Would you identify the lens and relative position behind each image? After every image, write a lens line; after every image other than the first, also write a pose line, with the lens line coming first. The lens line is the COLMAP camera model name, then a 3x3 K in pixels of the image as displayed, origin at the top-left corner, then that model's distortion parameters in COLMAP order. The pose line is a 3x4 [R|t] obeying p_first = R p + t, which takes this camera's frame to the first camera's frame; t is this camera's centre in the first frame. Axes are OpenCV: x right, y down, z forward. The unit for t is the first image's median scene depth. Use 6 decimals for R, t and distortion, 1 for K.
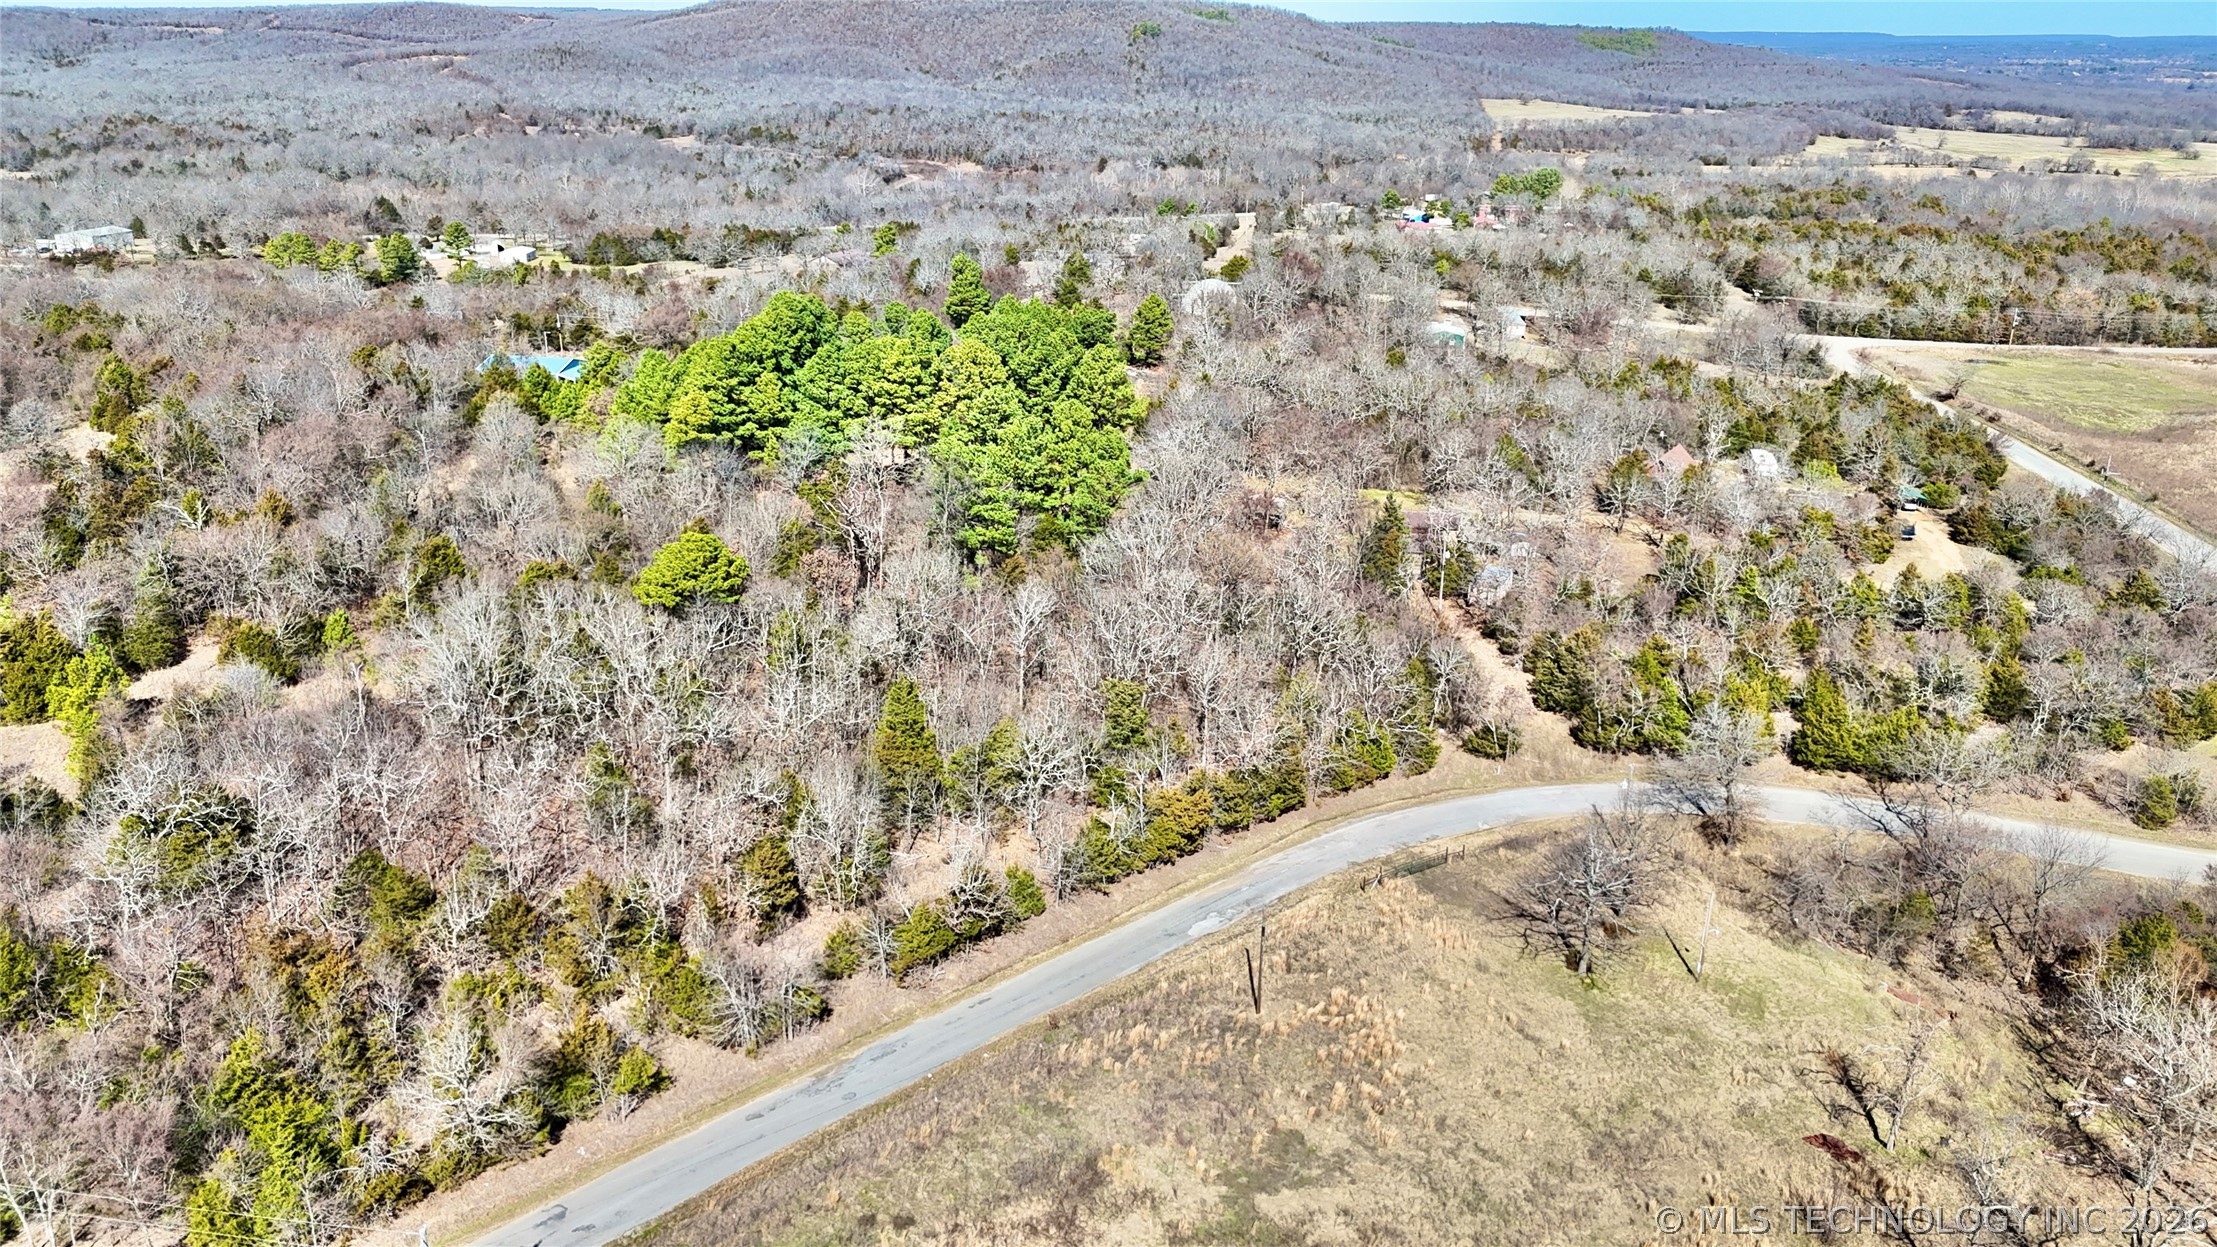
lens RADIAL K [[1625.1, 0, 1110.6], [0, 1625.1, 648.7], [0, 0, 1]] dist [0.073667, -0.071049]
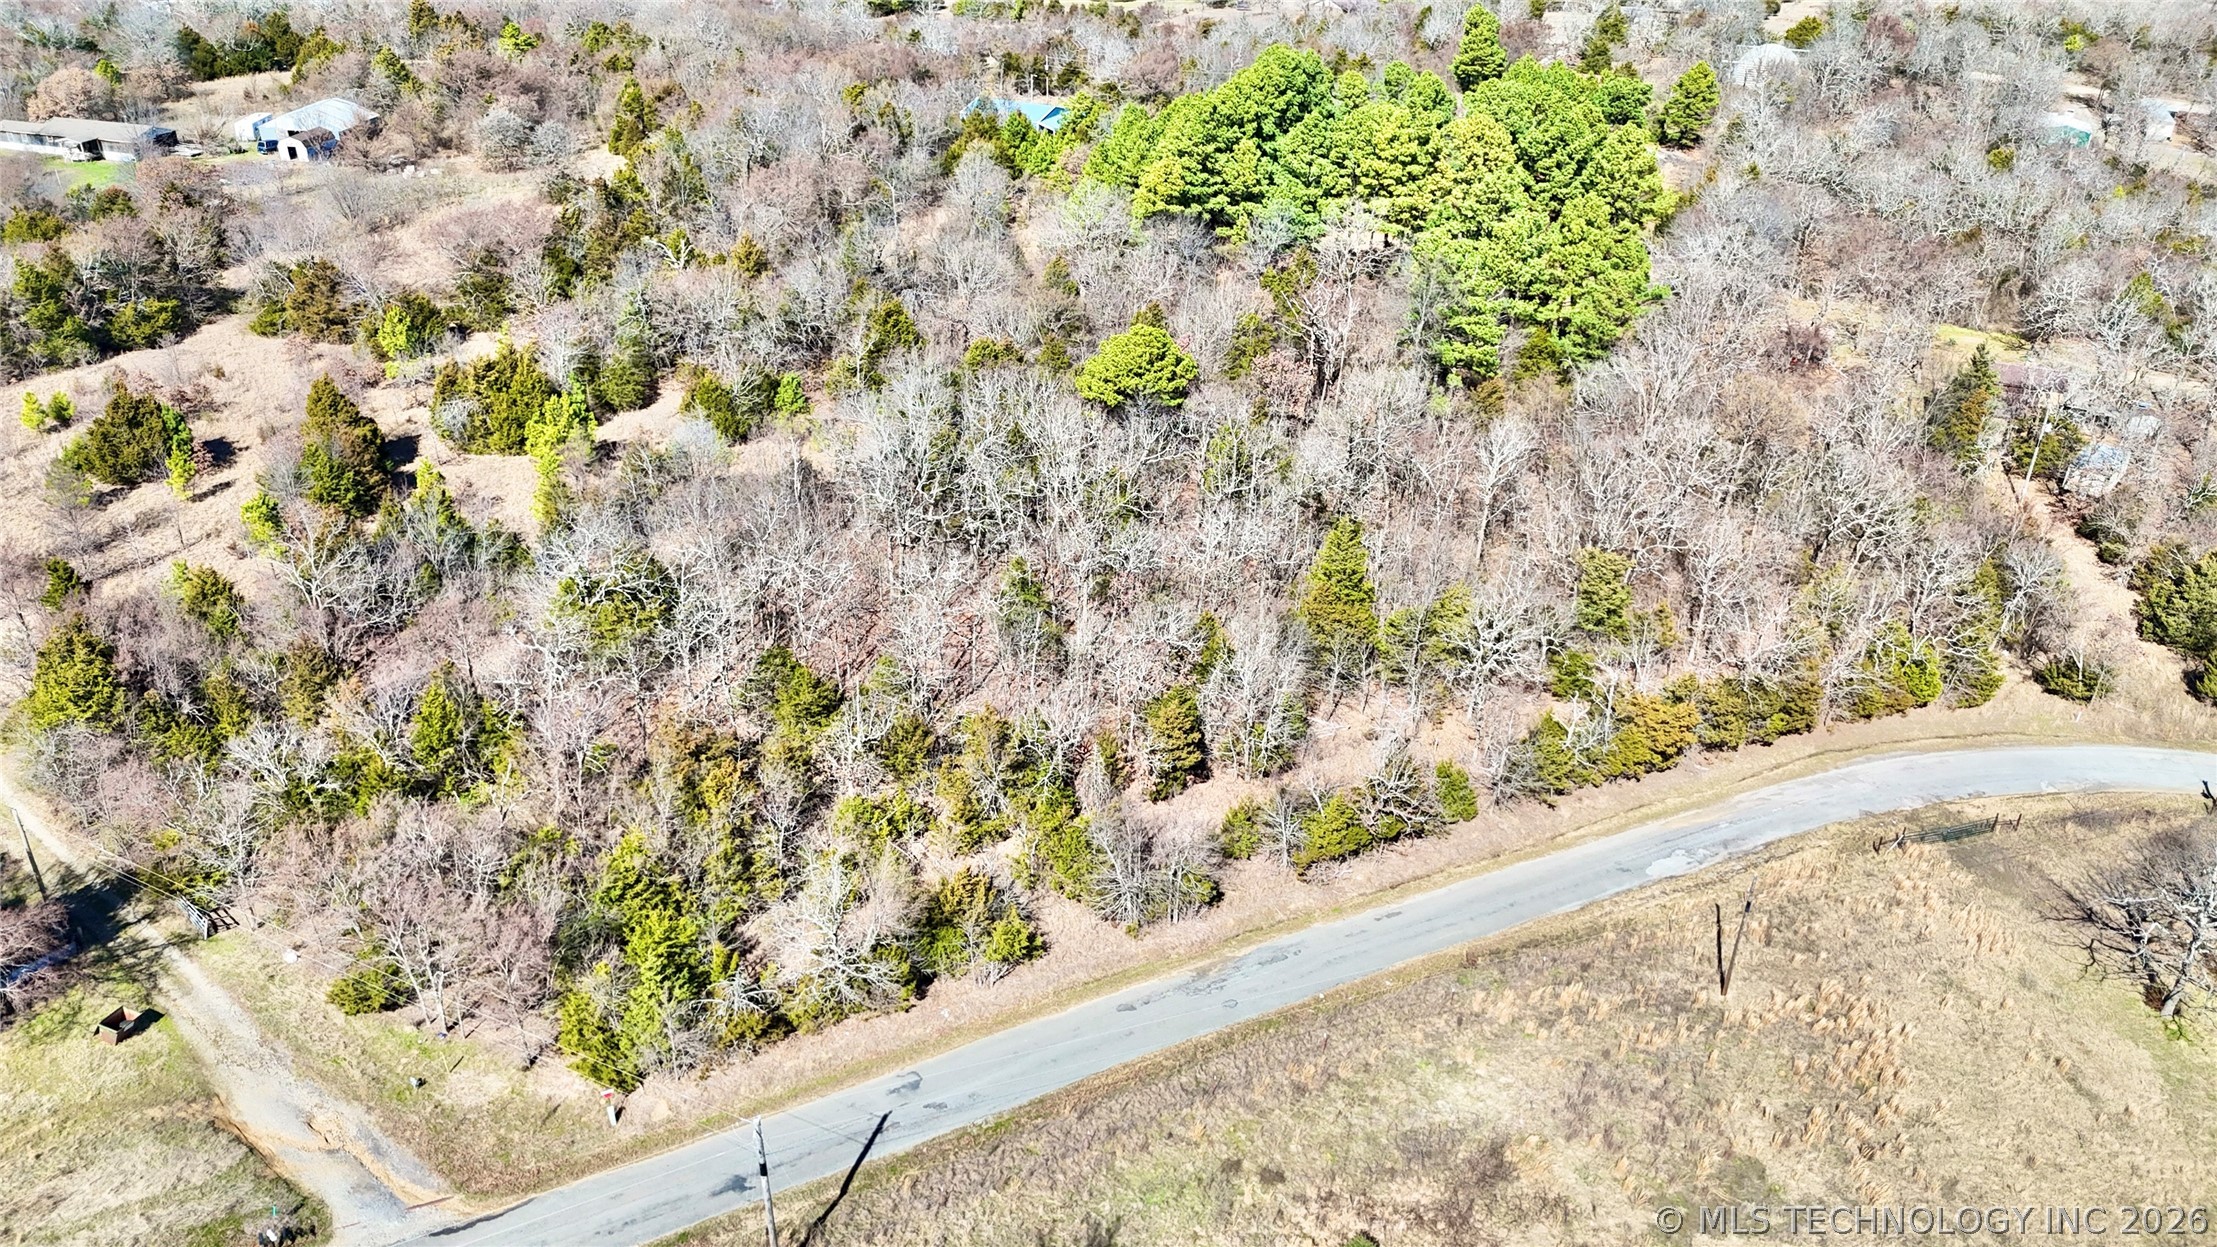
lens RADIAL K [[1615.8, 0, 1116.2], [0, 1615.8, 652.7], [0, 0, 1]] dist [0.097973, -0.114863]
pose [[0.957631, 0.143484, -0.249710, -0.014629], [-0.105635, 0.981621, 0.158935, -0.030798], [0.267926, -0.125823, 0.955188, 0.092854]]
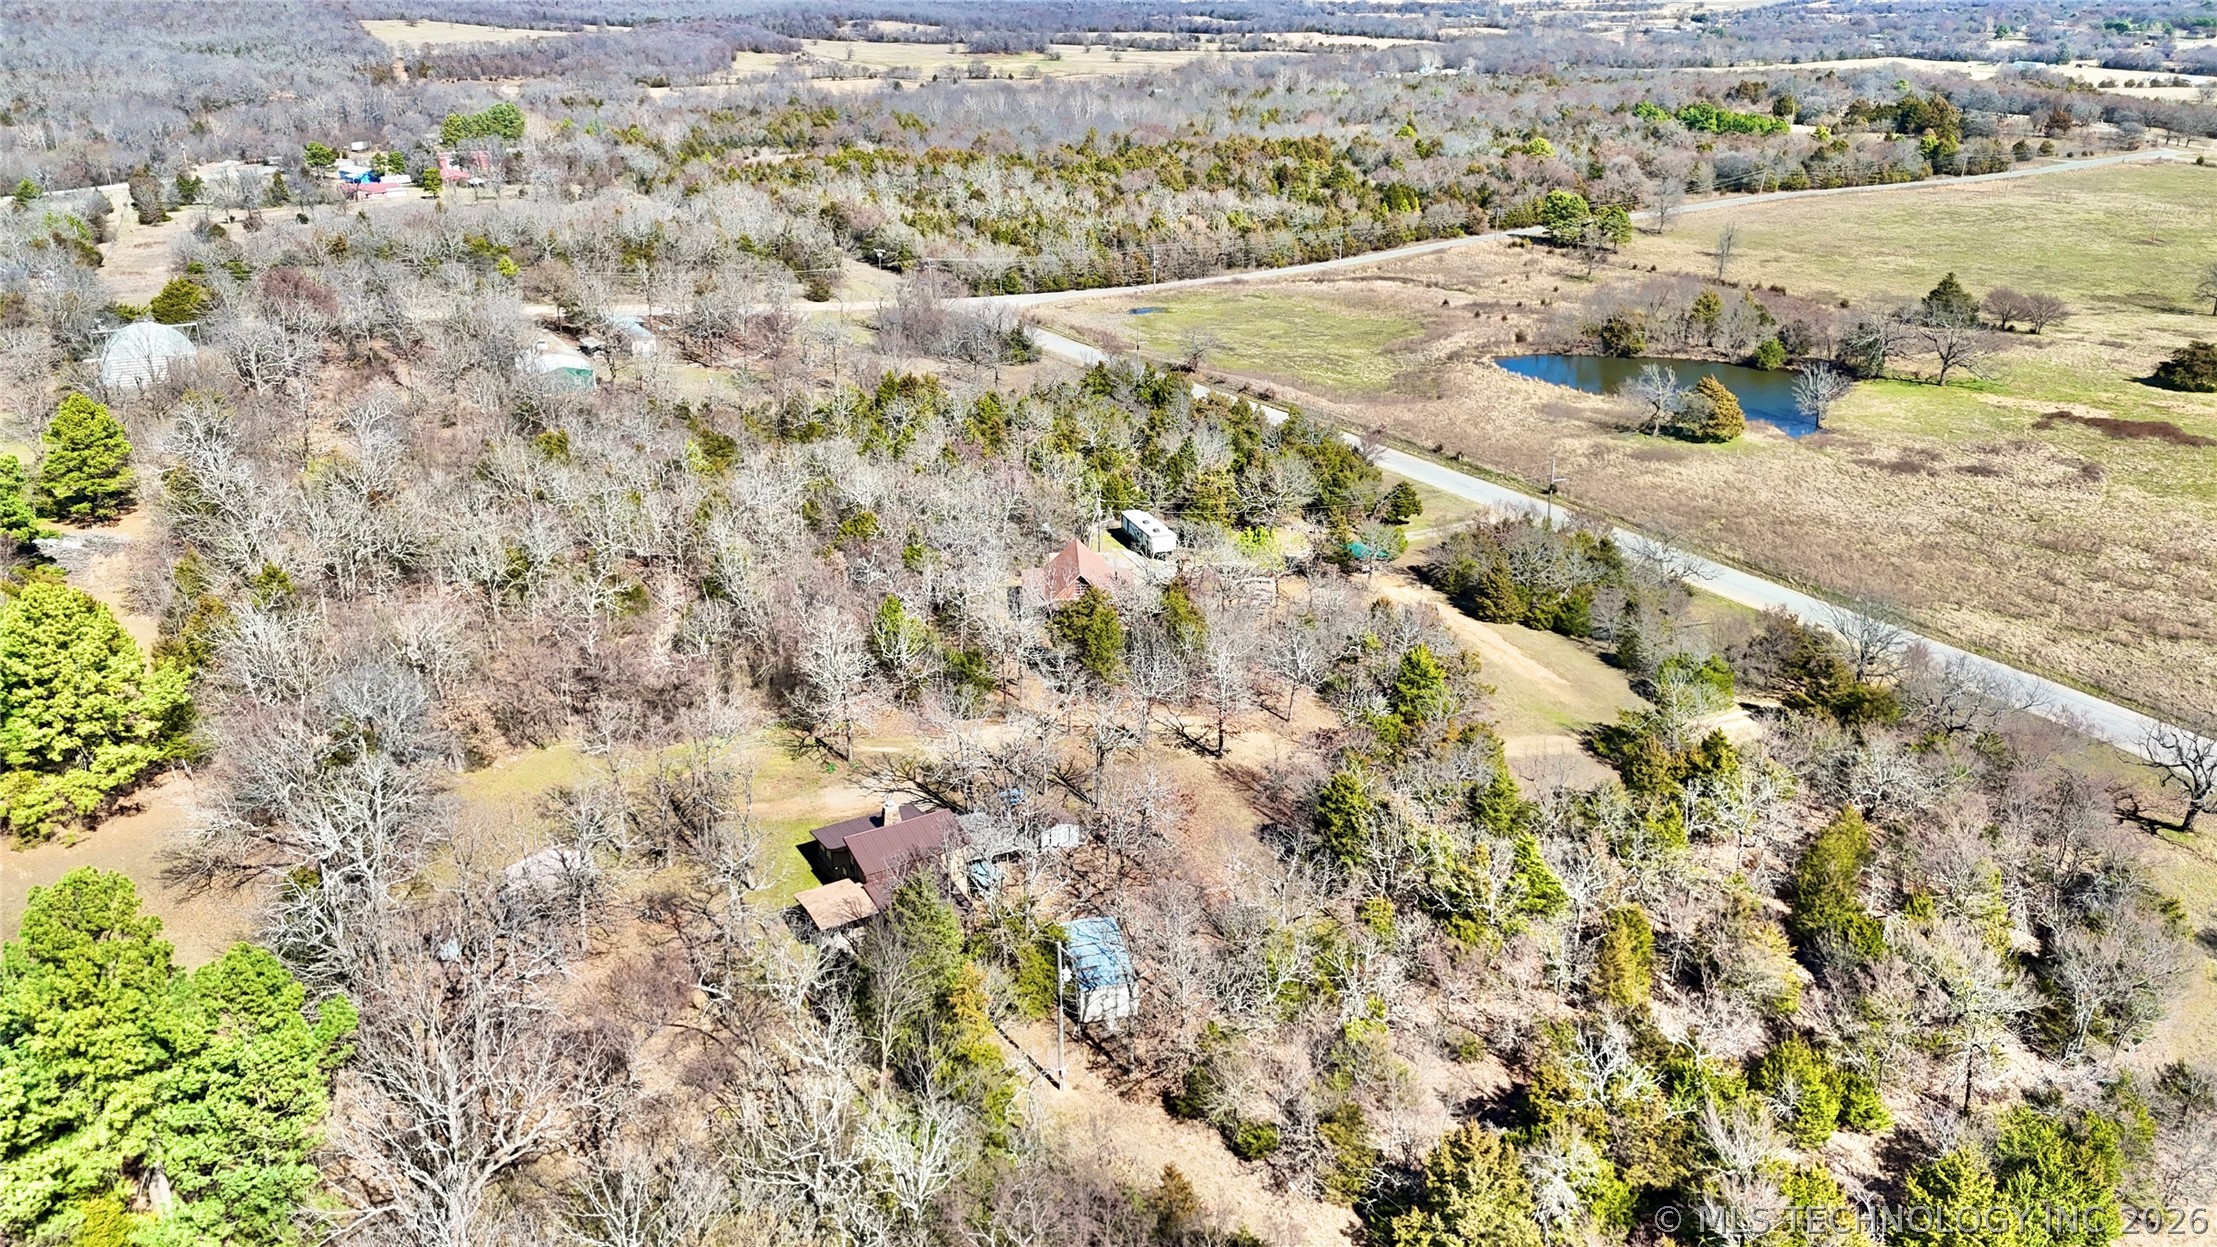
lens RADIAL K [[1625.1, 0, 1110.6], [0, 1625.1, 648.7], [0, 0, 1]] dist [0.073667, -0.071049]
pose [[0.806895, -0.243868, 0.538005, -0.025681], [0.219370, 0.969376, 0.110391, -0.219919], [-0.548450, 0.028948, 0.835682, 0.615082]]
